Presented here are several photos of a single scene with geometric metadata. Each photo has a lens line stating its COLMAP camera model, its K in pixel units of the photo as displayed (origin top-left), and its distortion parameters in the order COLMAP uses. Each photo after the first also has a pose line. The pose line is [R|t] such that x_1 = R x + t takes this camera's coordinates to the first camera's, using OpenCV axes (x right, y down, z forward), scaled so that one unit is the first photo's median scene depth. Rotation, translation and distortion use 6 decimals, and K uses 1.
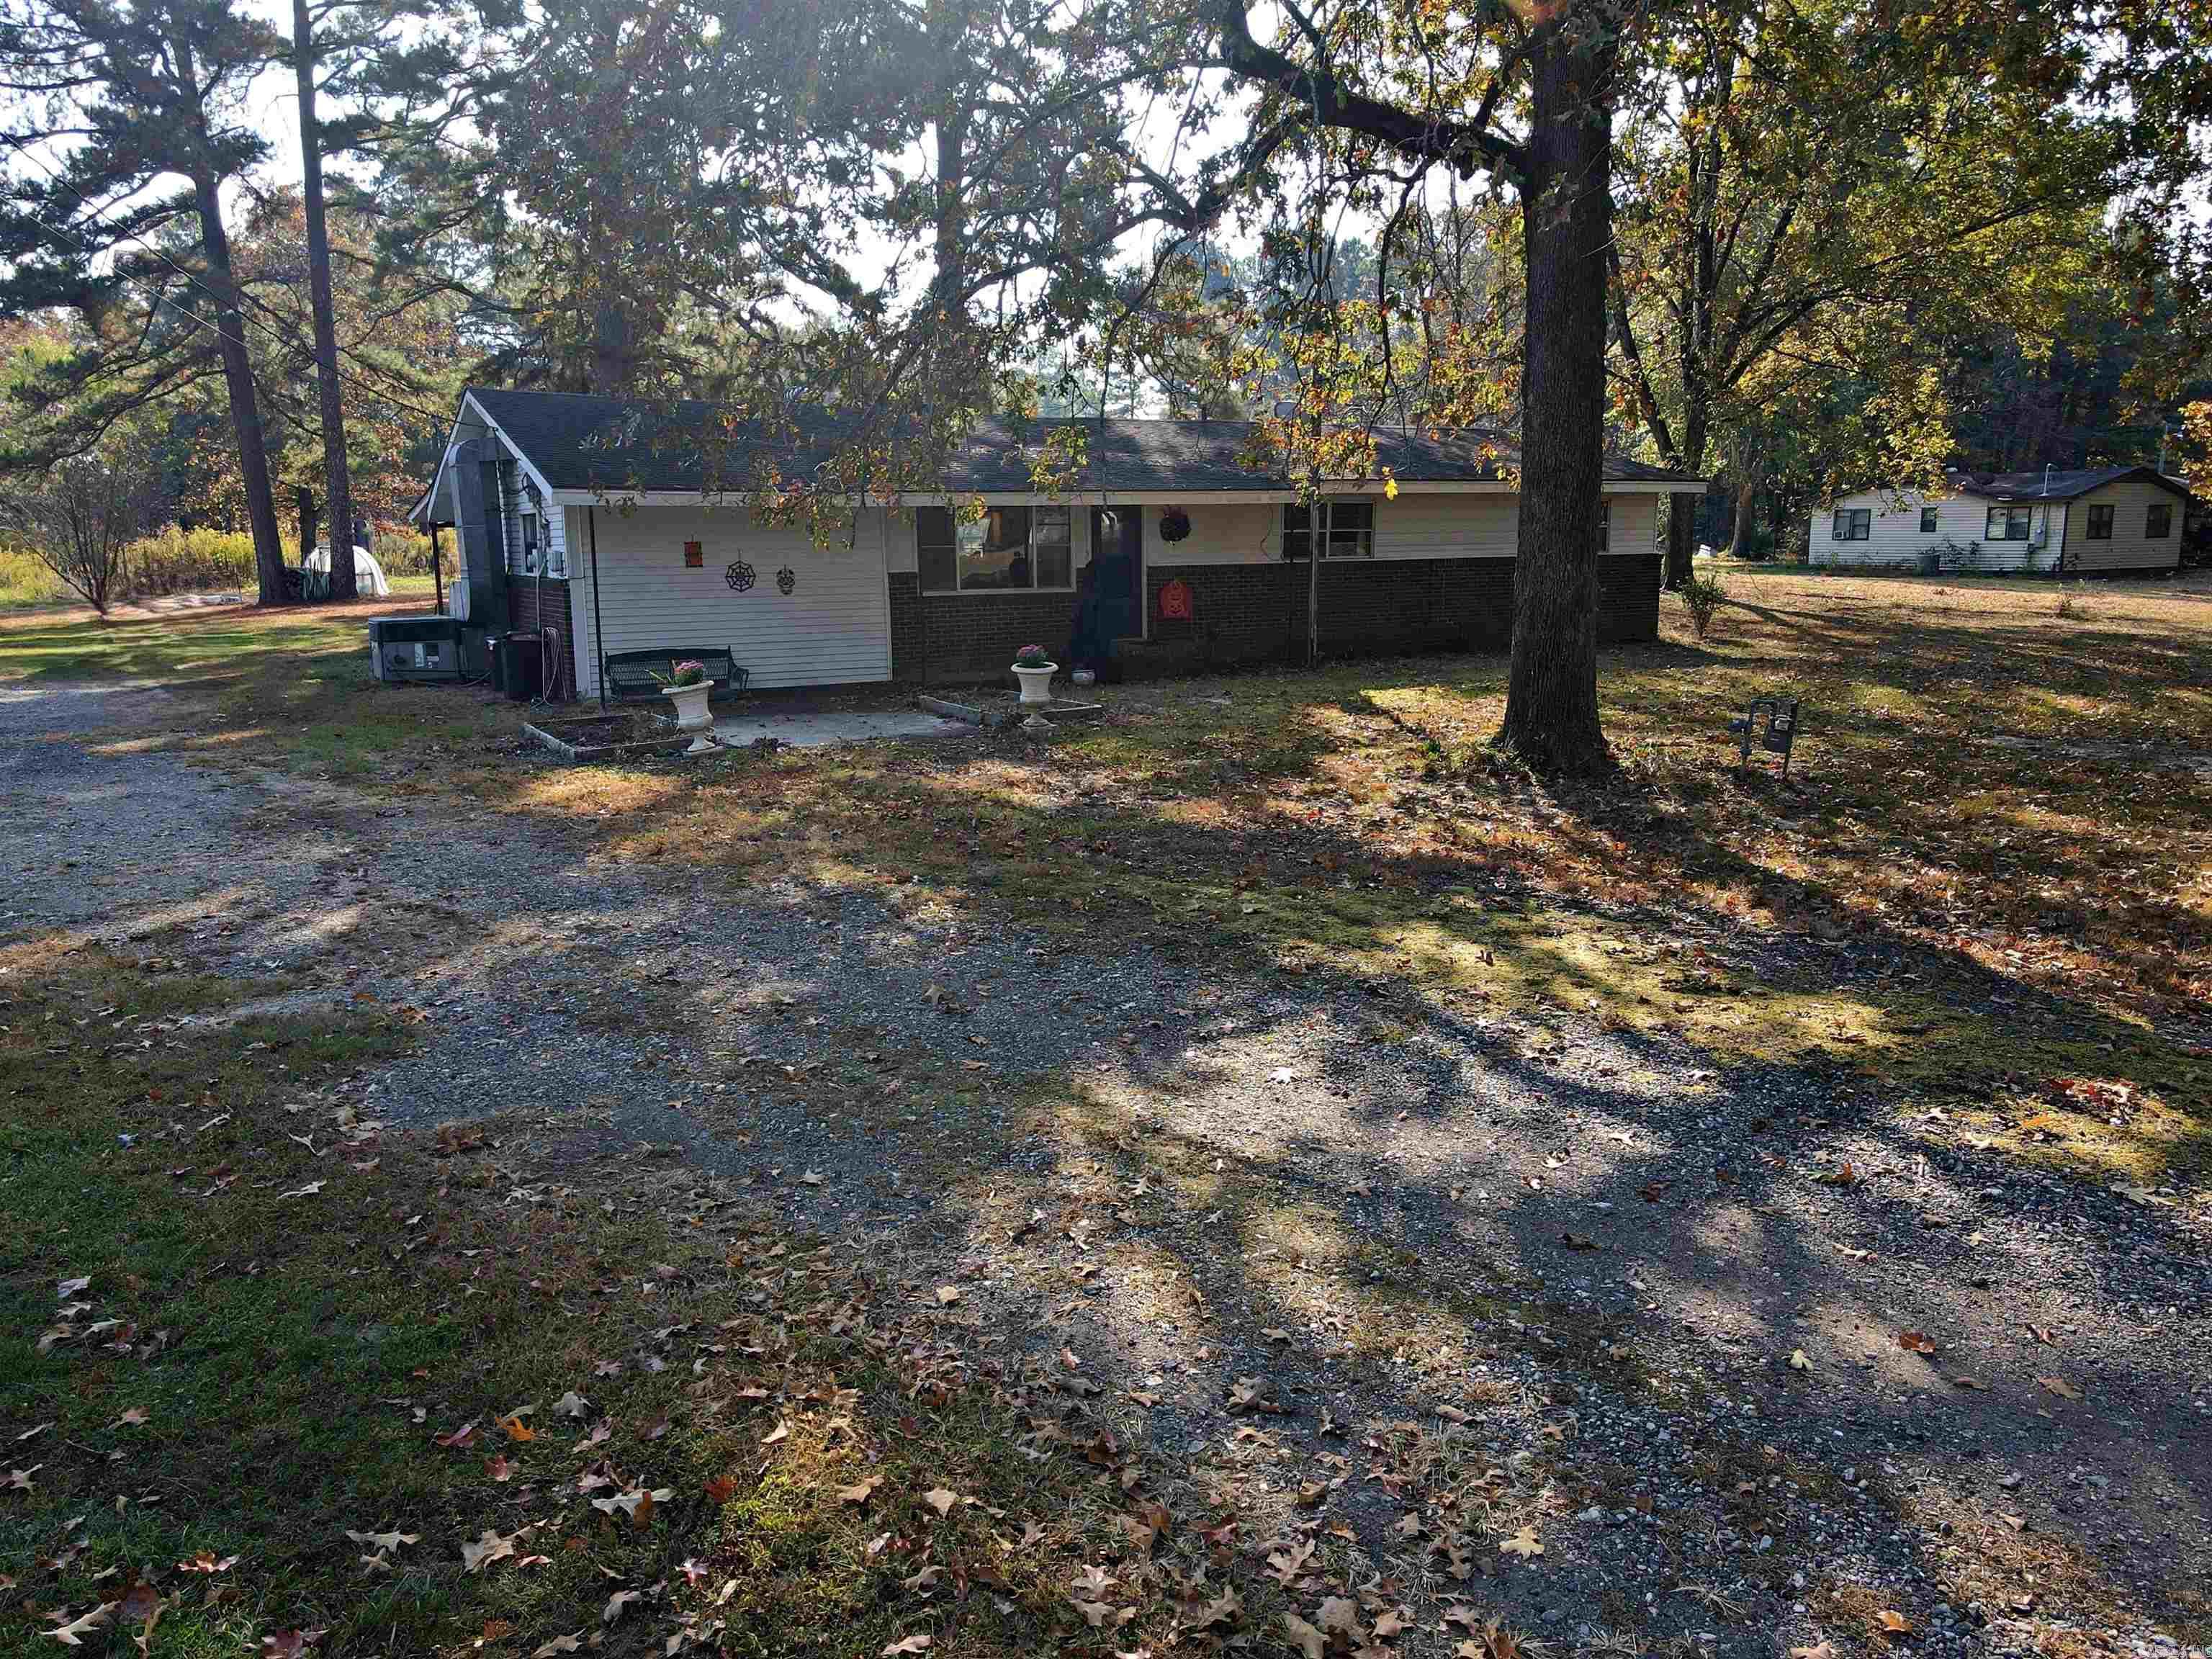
lens RADIAL K [[1620.1, 0, 1088.4], [0, 1620.1, 821.0], [0, 0, 1]] dist [-0.002191, 0.036894]
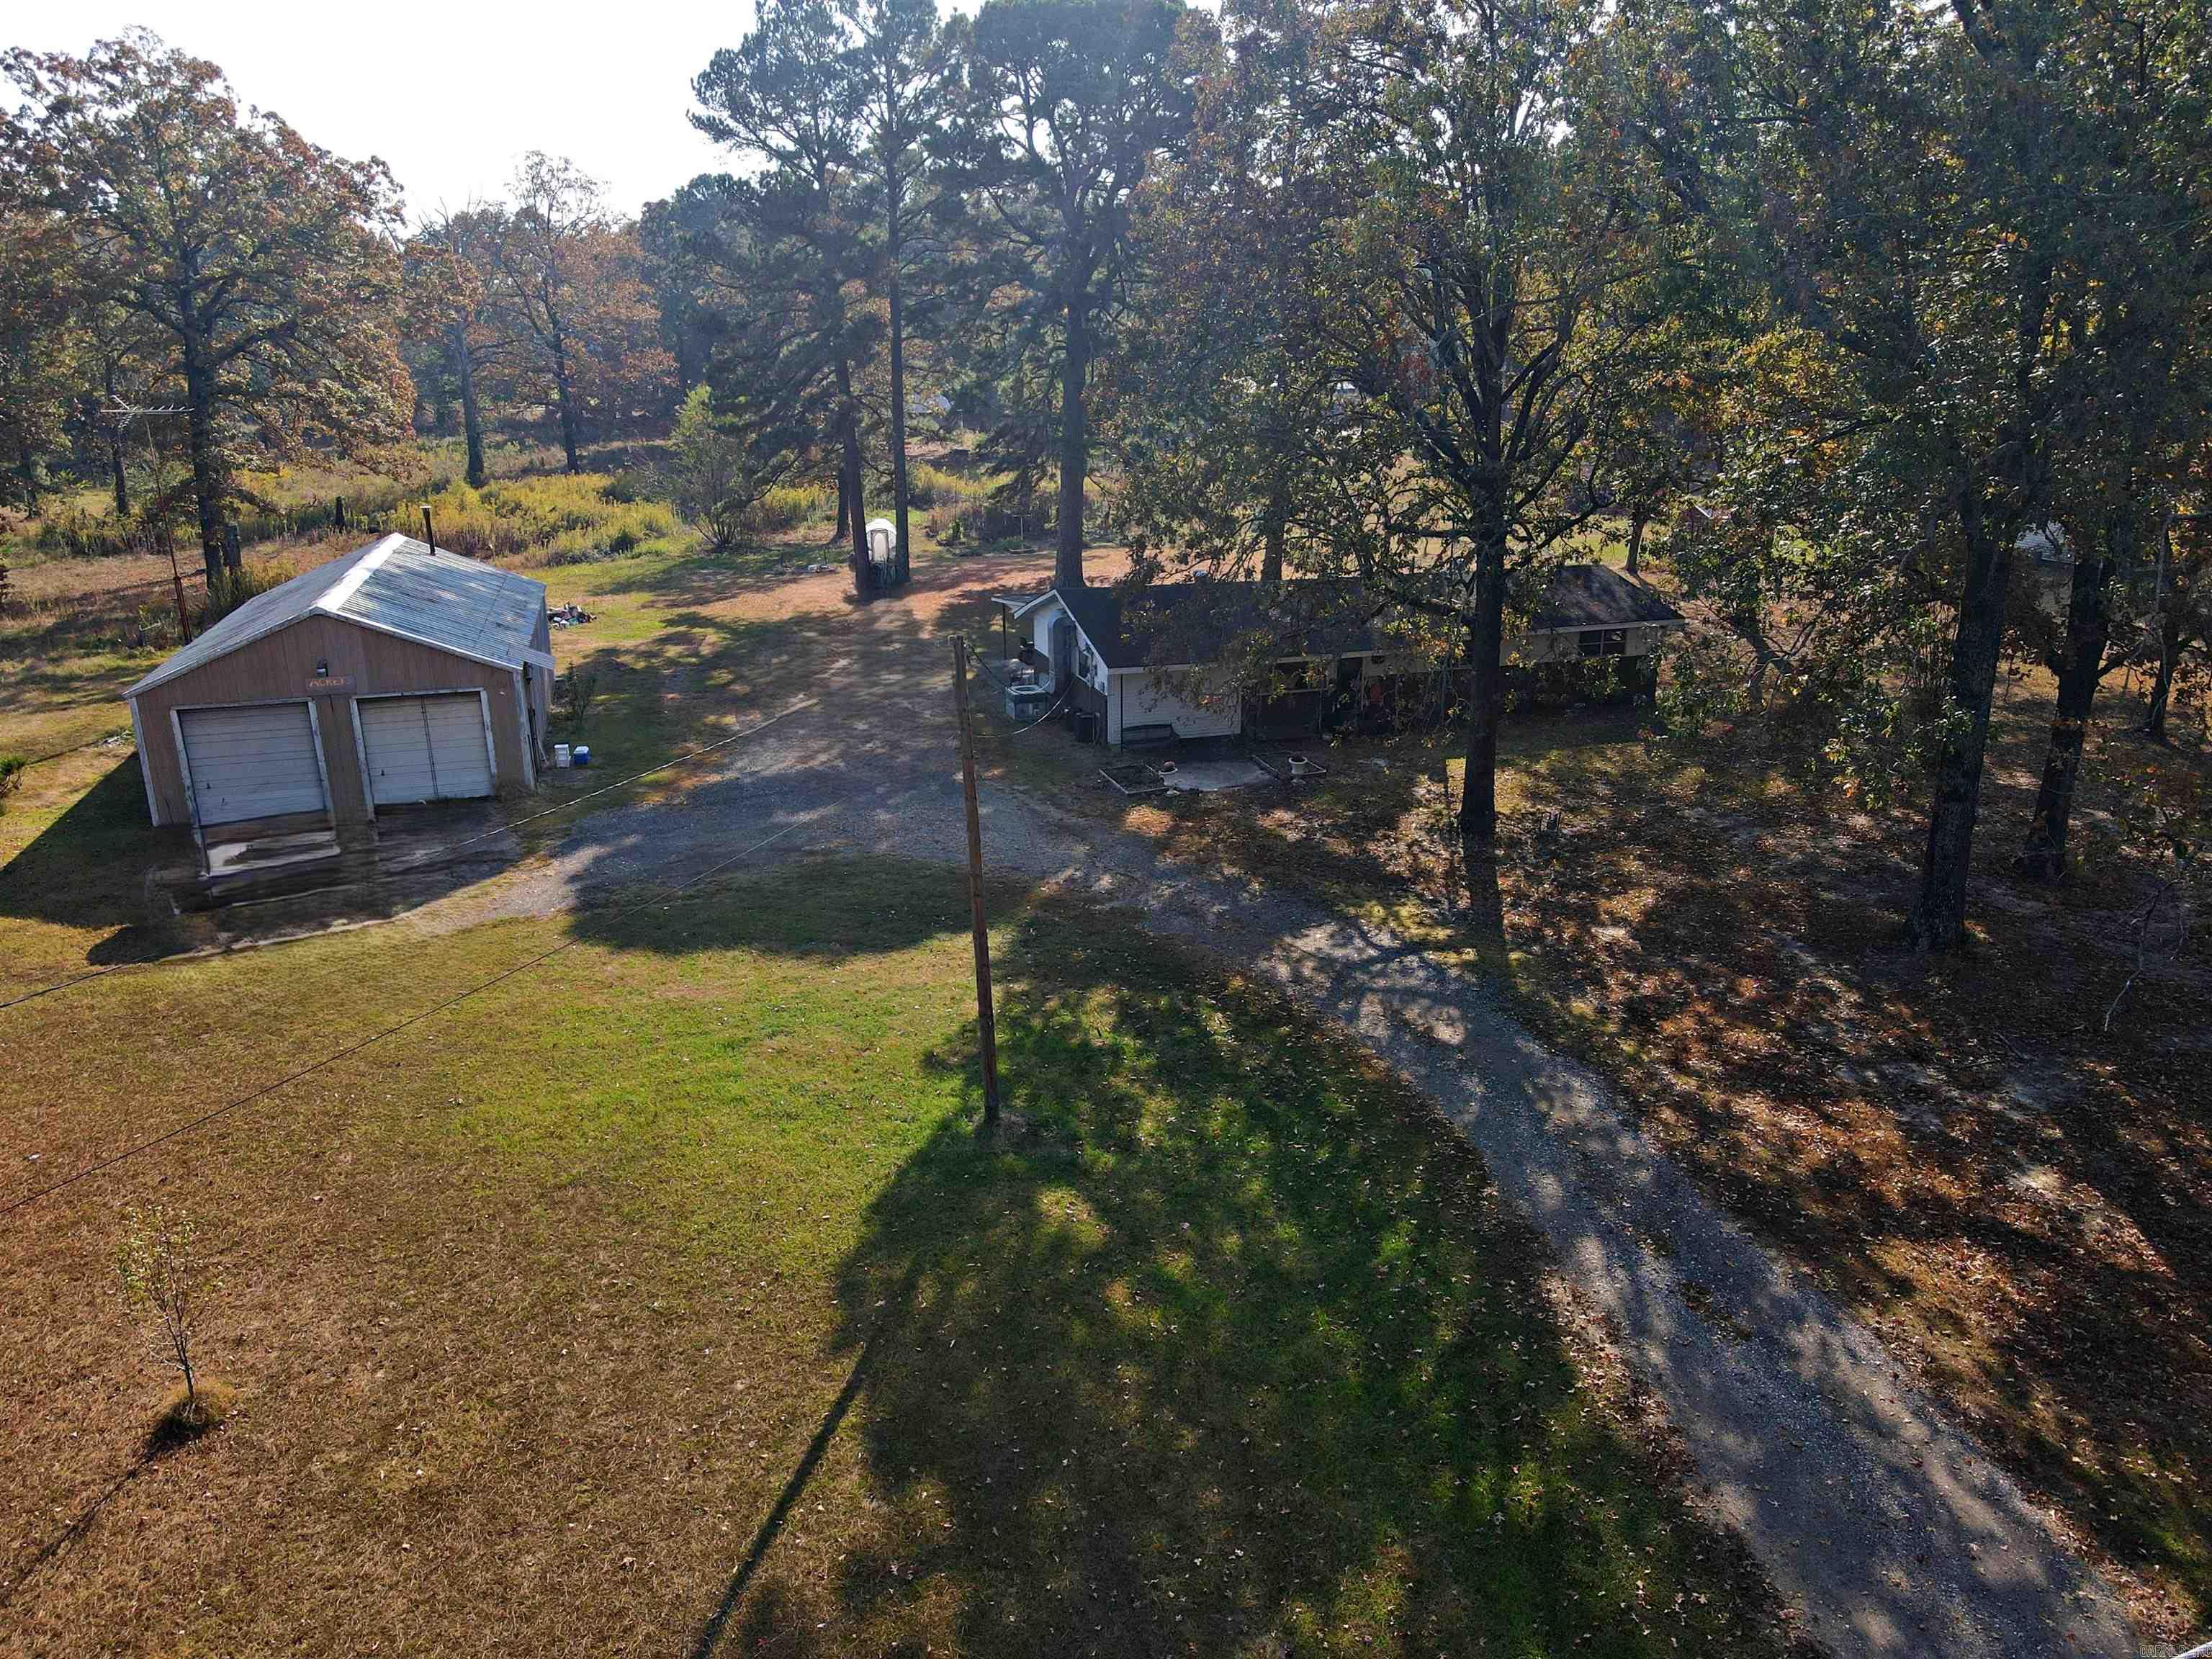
lens RADIAL K [[1620.1, 0, 1115.2], [0, 1620.1, 815.2], [0, 0, 1]] dist [-0.002191, 0.036894]
pose [[0.982294, 0.058689, -0.177913, 0.118562], [-0.036412, 0.991363, 0.125987, -0.272202], [0.183771, -0.117279, 0.975948, -1.313000]]
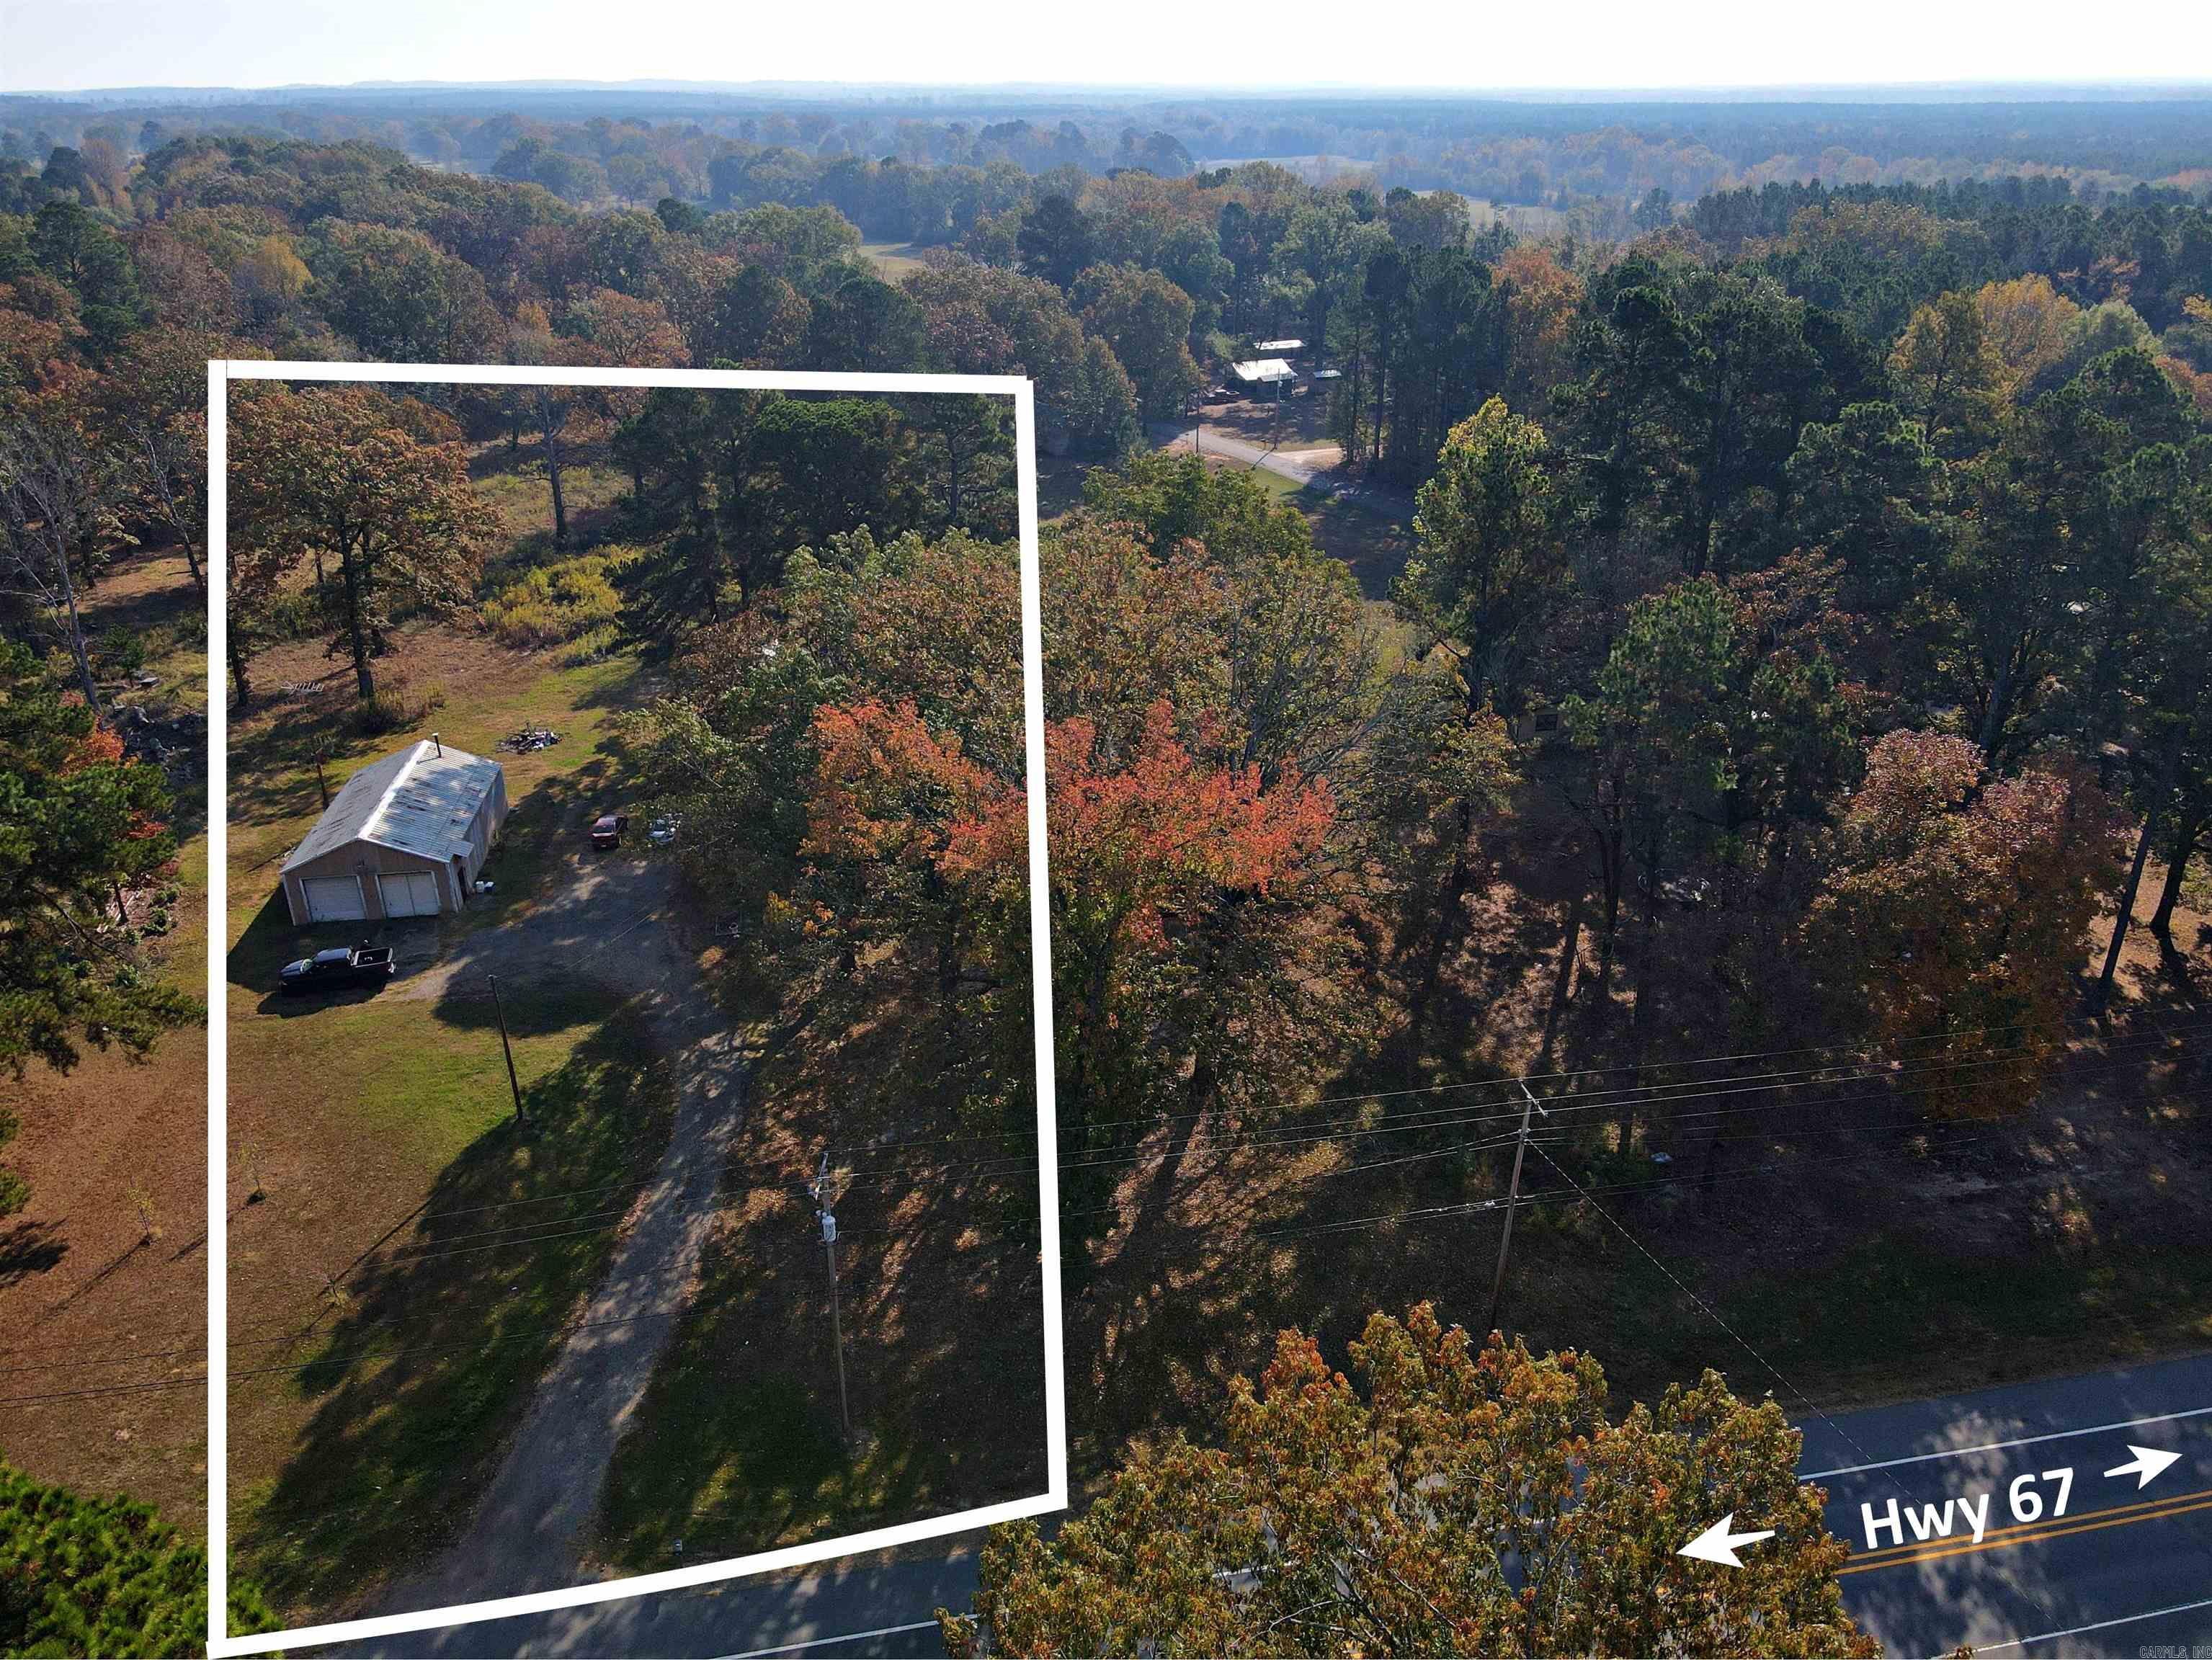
lens RADIAL K [[1620.1, 0, 1104.1], [0, 1620.1, 834.3], [0, 0, 1]] dist [-0.002191, 0.036894]
pose [[0.942864, 0.144256, -0.300329, 2.102974], [-0.062718, 0.962140, 0.265240, -1.583083], [0.327221, -0.231249, 0.916215, -2.969833]]
